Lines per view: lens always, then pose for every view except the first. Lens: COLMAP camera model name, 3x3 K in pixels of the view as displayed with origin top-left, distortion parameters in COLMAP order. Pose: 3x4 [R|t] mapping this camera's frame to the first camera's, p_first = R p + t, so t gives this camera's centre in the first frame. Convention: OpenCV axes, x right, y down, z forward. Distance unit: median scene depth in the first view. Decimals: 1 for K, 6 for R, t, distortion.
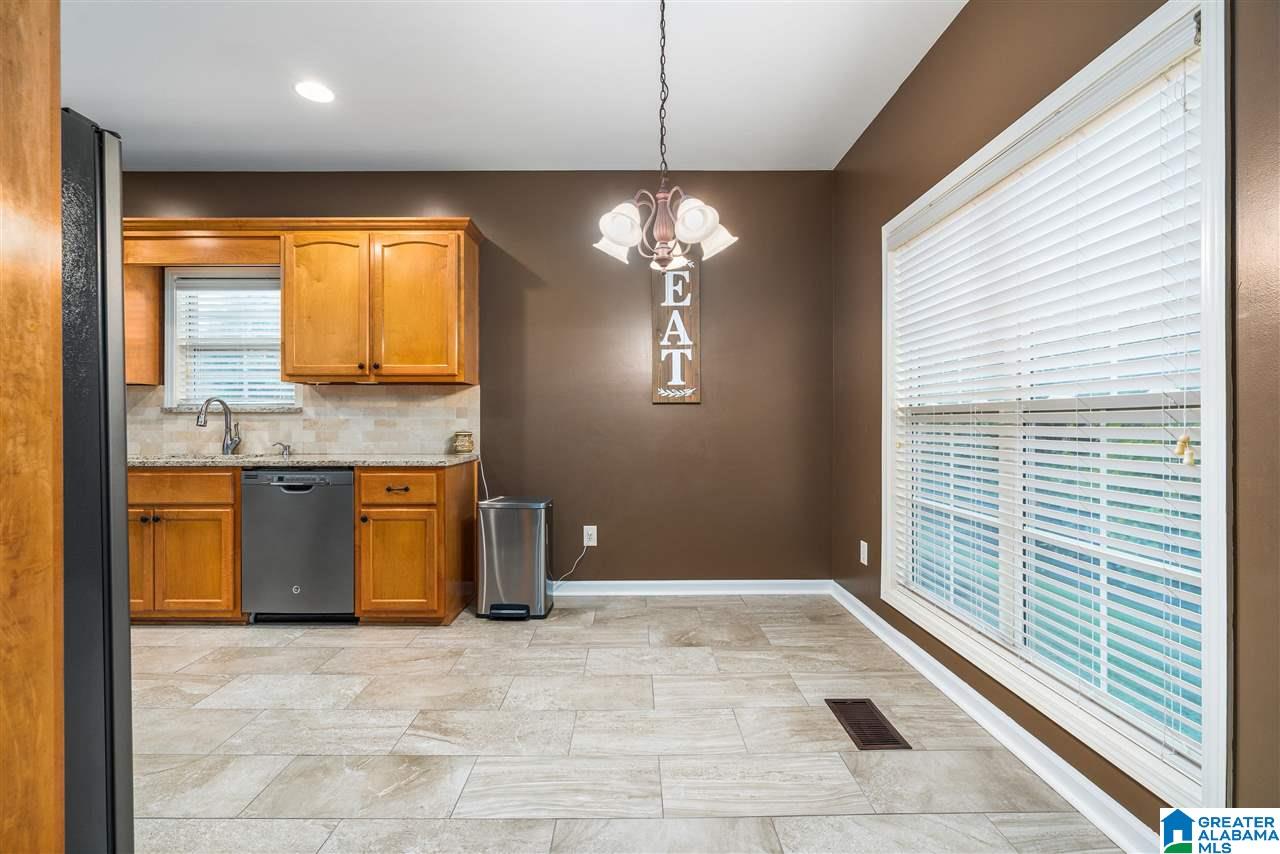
lens RADIAL K [[556.3, 0, 639.7], [0, 556.3, 426.4], [0, 0, 1]] dist [-0.003005, 0.002406]
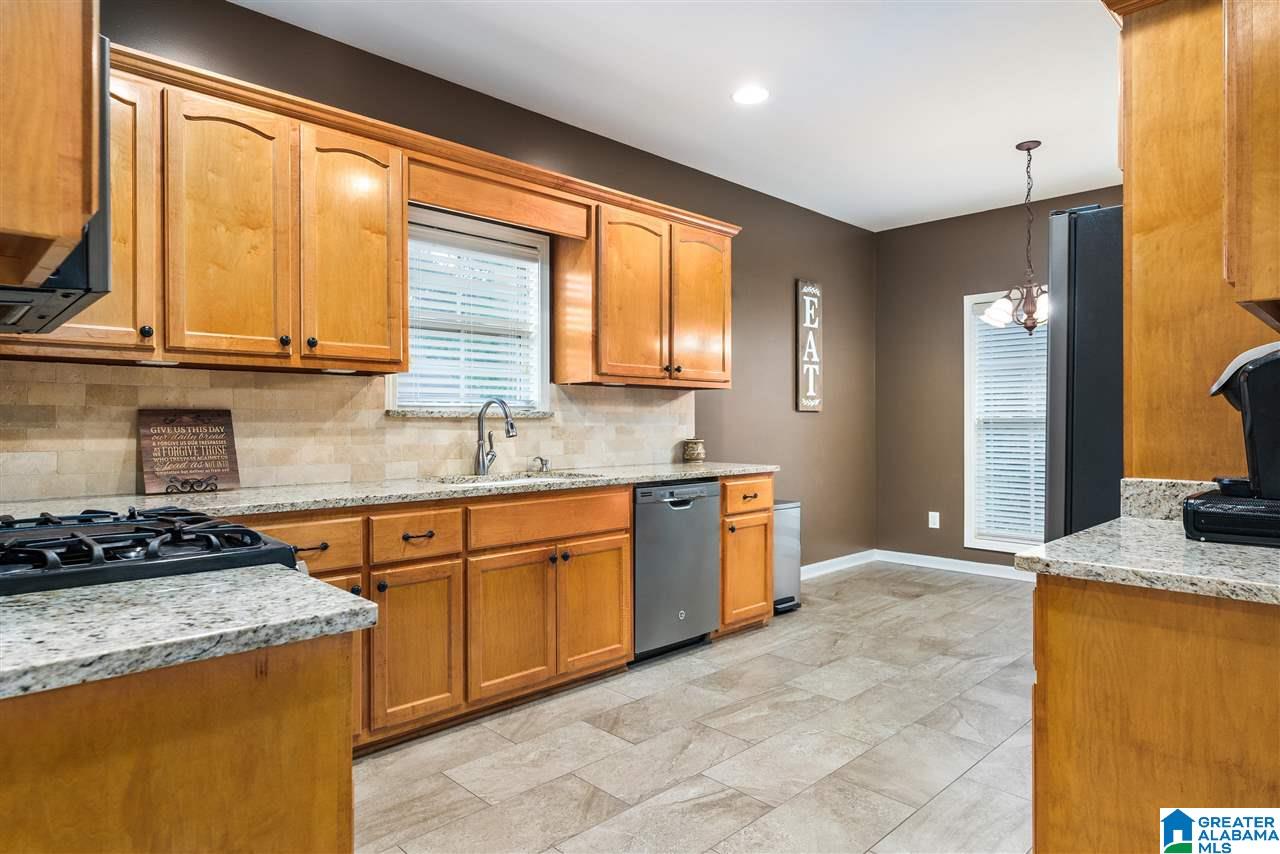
lens RADIAL K [[738.4, 0, 626.5], [0, 738.4, 425.2], [0, 0, 1]] dist [0.007046, 0.000600]
pose [[0.720582, -0.002771, 0.693364, -1.276437], [0.003563, 0.999994, 0.000294, -0.014945], [-0.693361, 0.002258, 0.720587, 0.159666]]
